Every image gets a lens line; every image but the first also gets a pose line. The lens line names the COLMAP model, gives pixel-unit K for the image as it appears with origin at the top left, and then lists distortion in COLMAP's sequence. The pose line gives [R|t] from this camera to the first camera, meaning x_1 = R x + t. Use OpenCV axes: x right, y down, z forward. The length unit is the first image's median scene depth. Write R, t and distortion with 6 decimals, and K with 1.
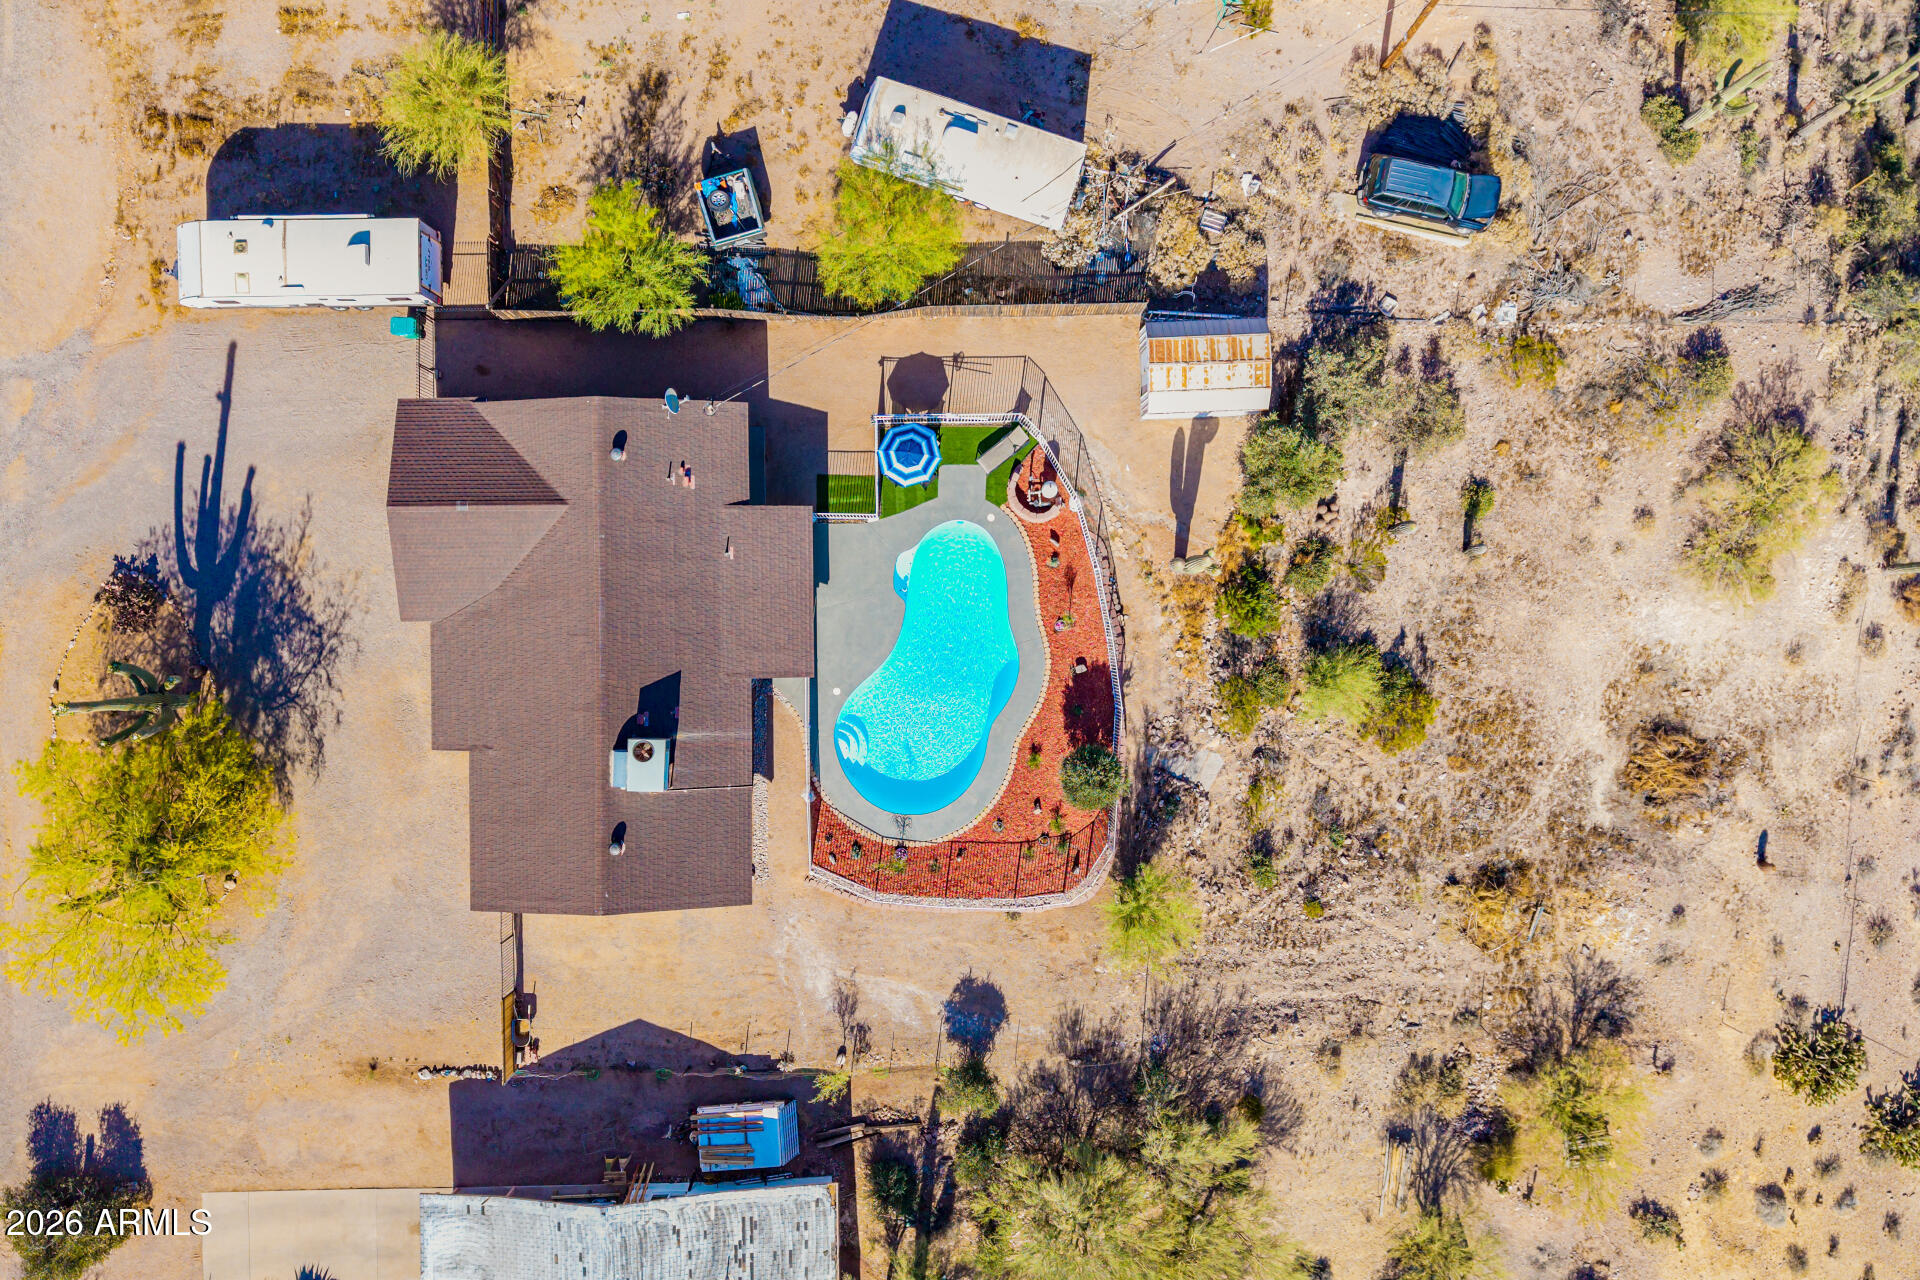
lens RADIAL K [[1402.9, 0, 956.9], [0, 1402.9, 630.8], [0, 0, 1]] dist [0.145075, -0.271450]
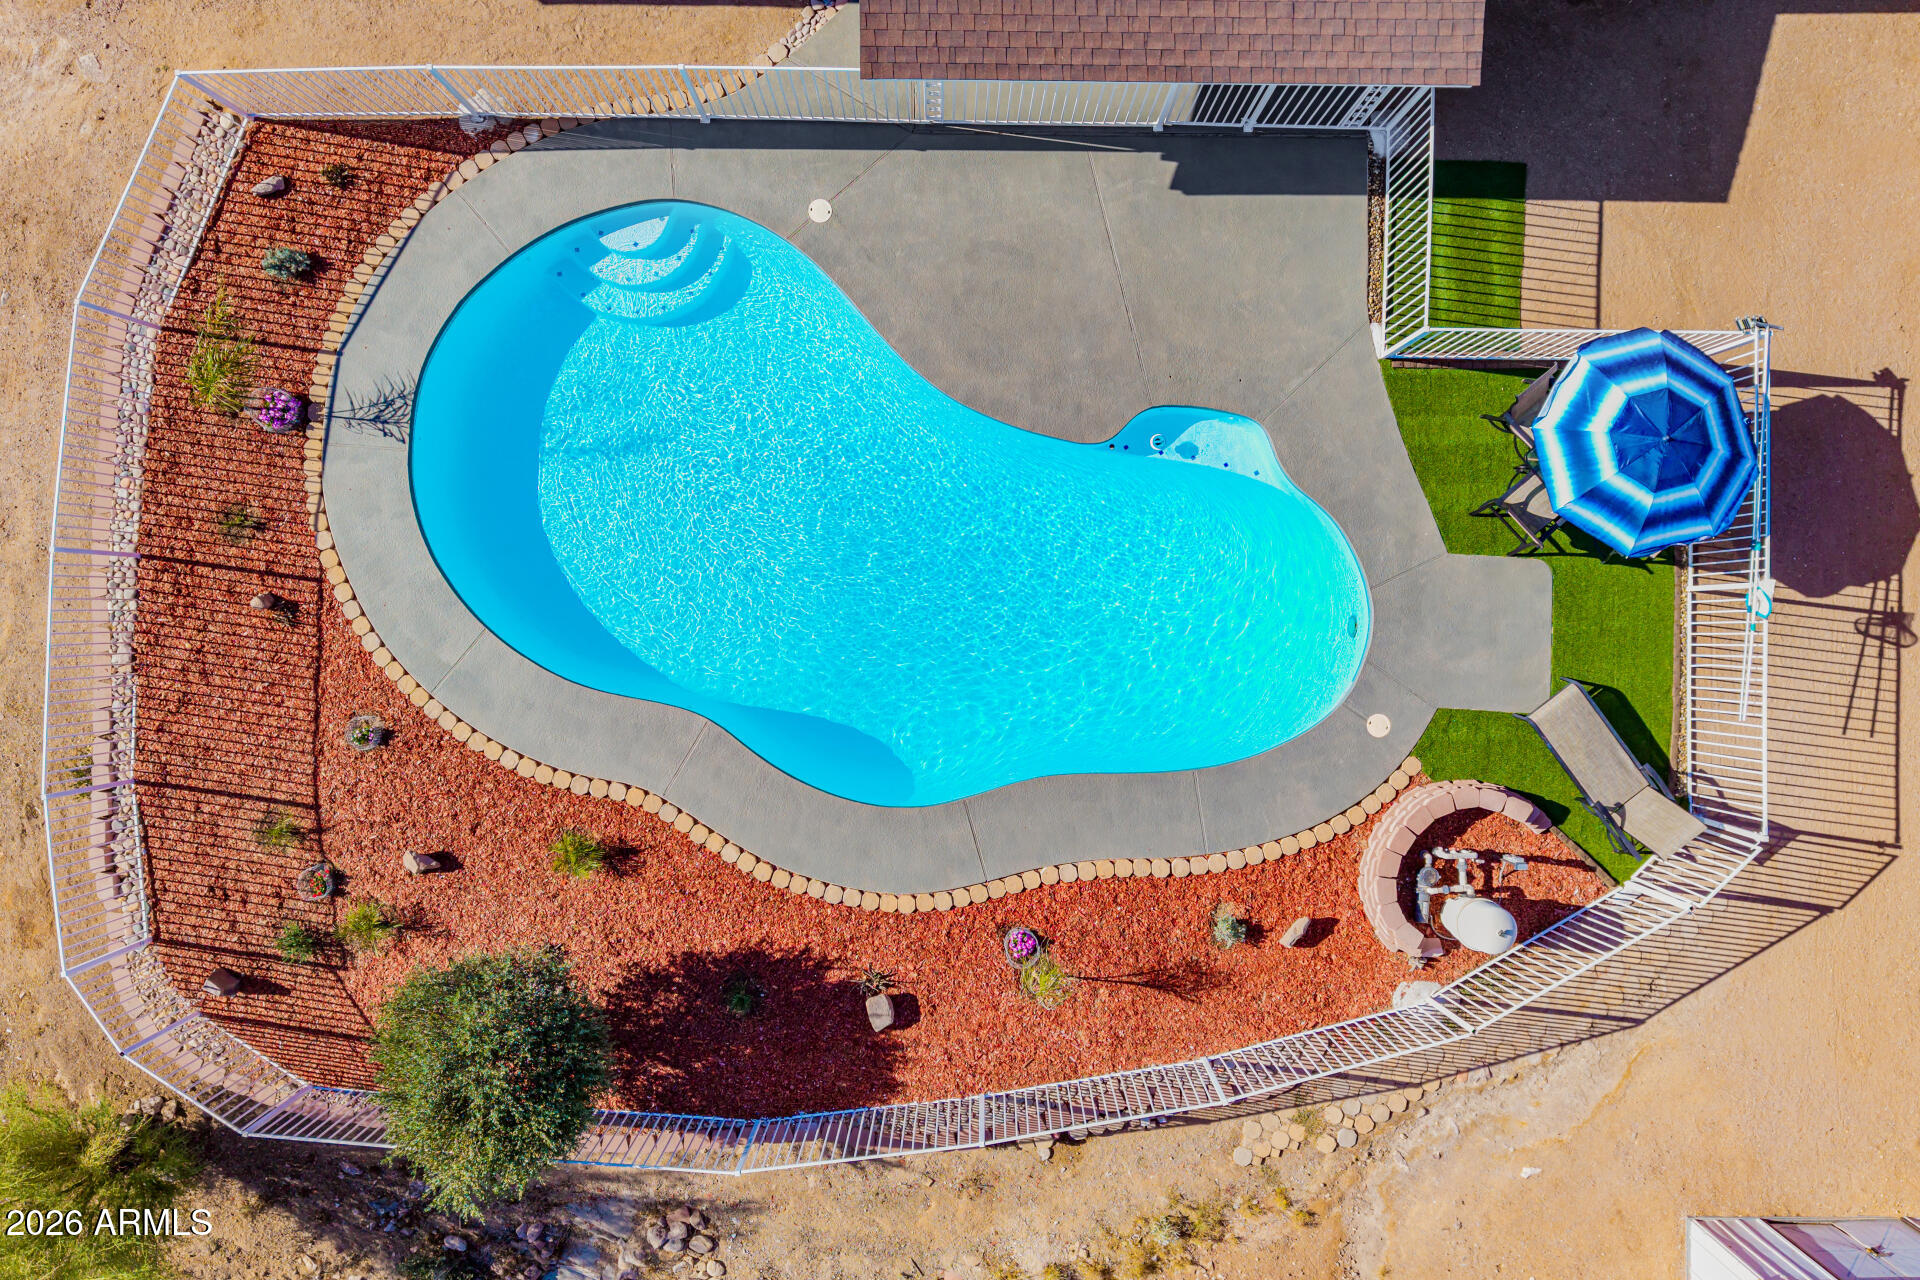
lens RADIAL K [[1524.7, 0, 960.7], [0, 1524.7, 647.2], [0, 0, 1]] dist [0.086724, -0.144685]
pose [[-0.016841, 0.999831, -0.007402, 0.011202], [-0.999850, -0.016870, -0.003908, 0.012114], [-0.004032, 0.007335, 0.999965, 0.665756]]
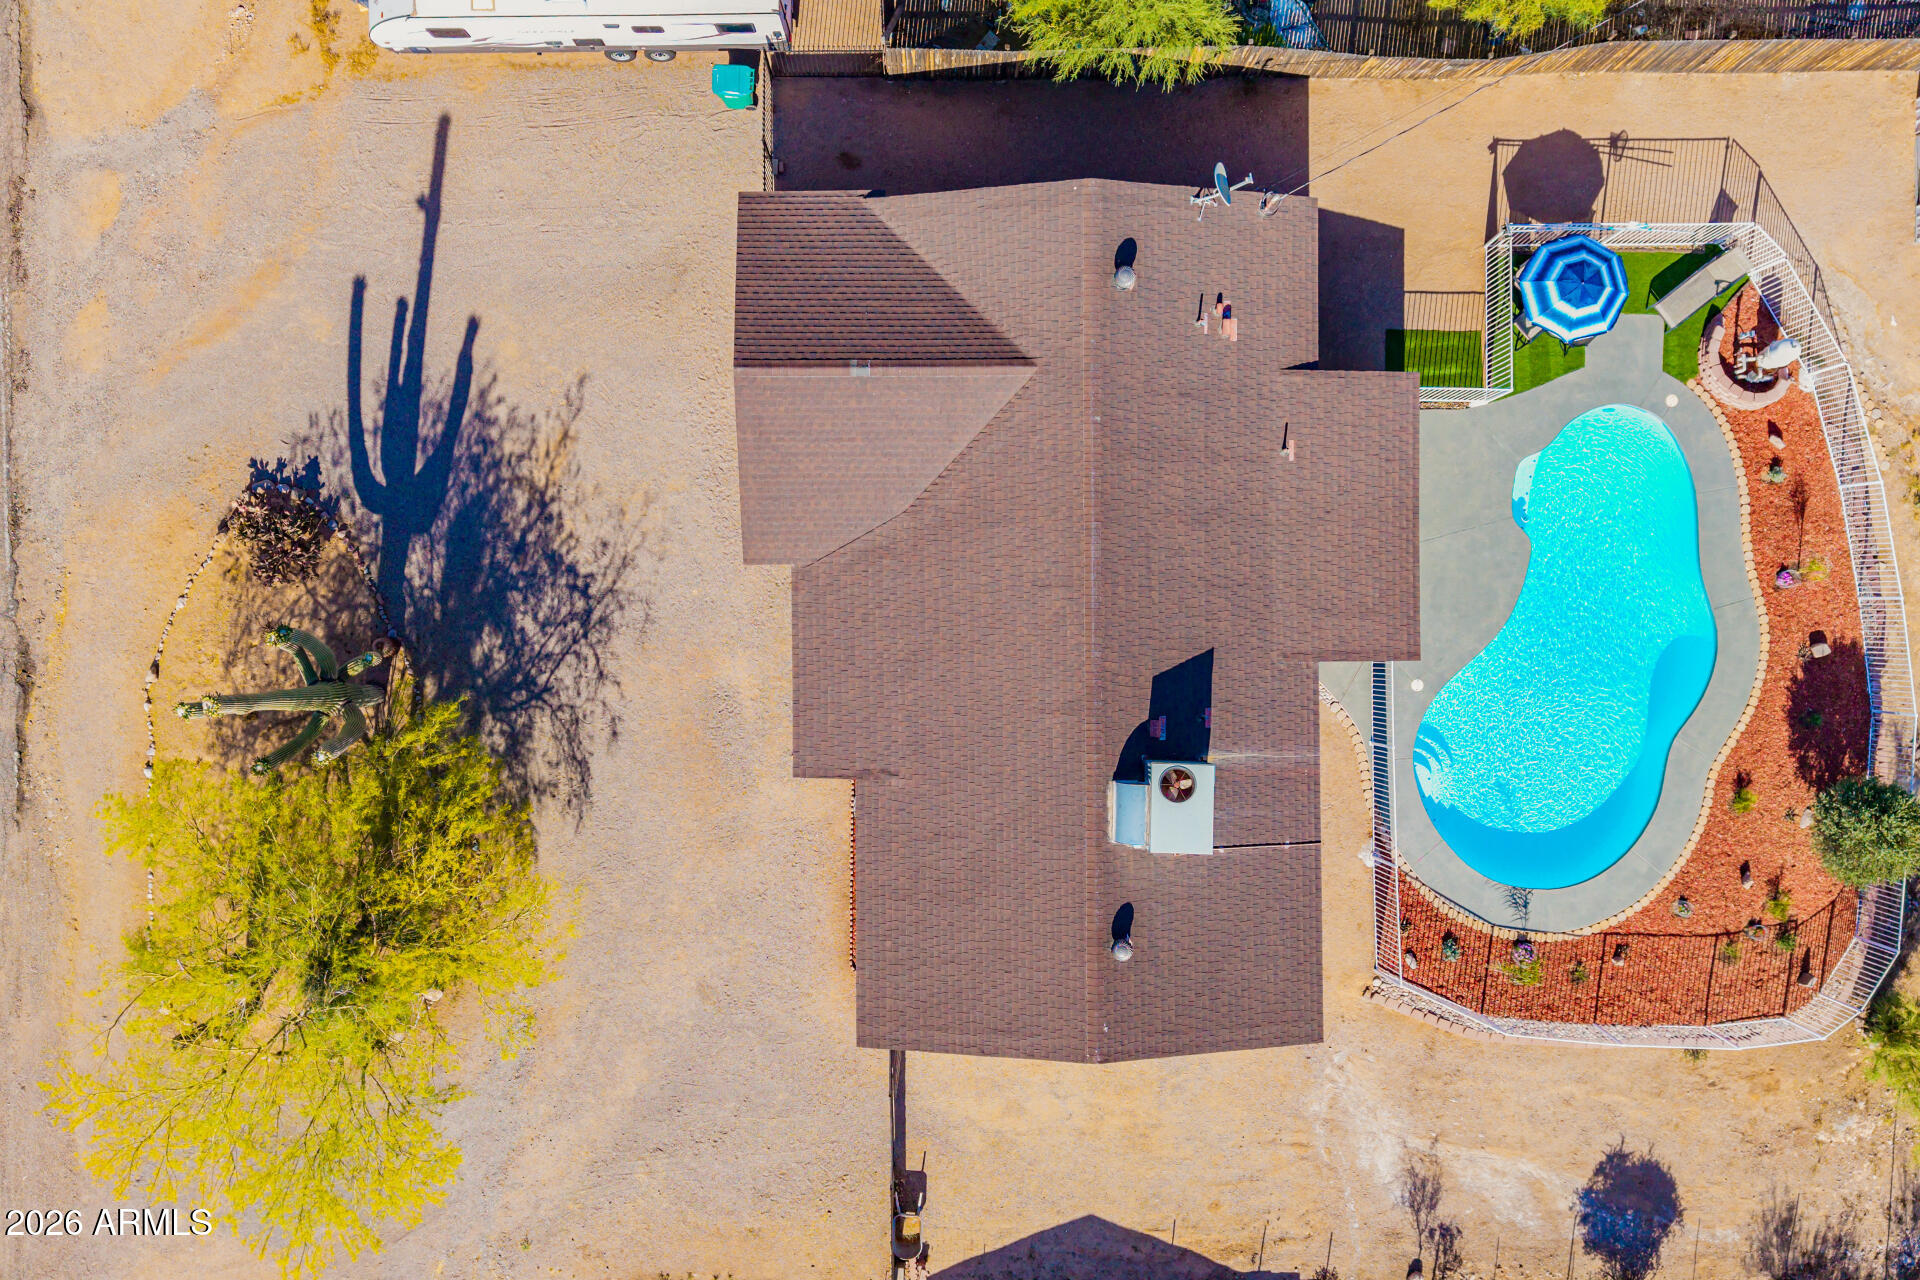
lens RADIAL K [[1542.7, 0, 968.1], [0, 1542.7, 636.4], [0, 0, 1]] dist [0.015373, -0.001742]
pose [[0.999971, 0.003344, 0.006910, -0.284711], [-0.003348, 0.999994, 0.000608, 0.021915], [-0.006908, -0.000631, 0.999976, 0.332252]]
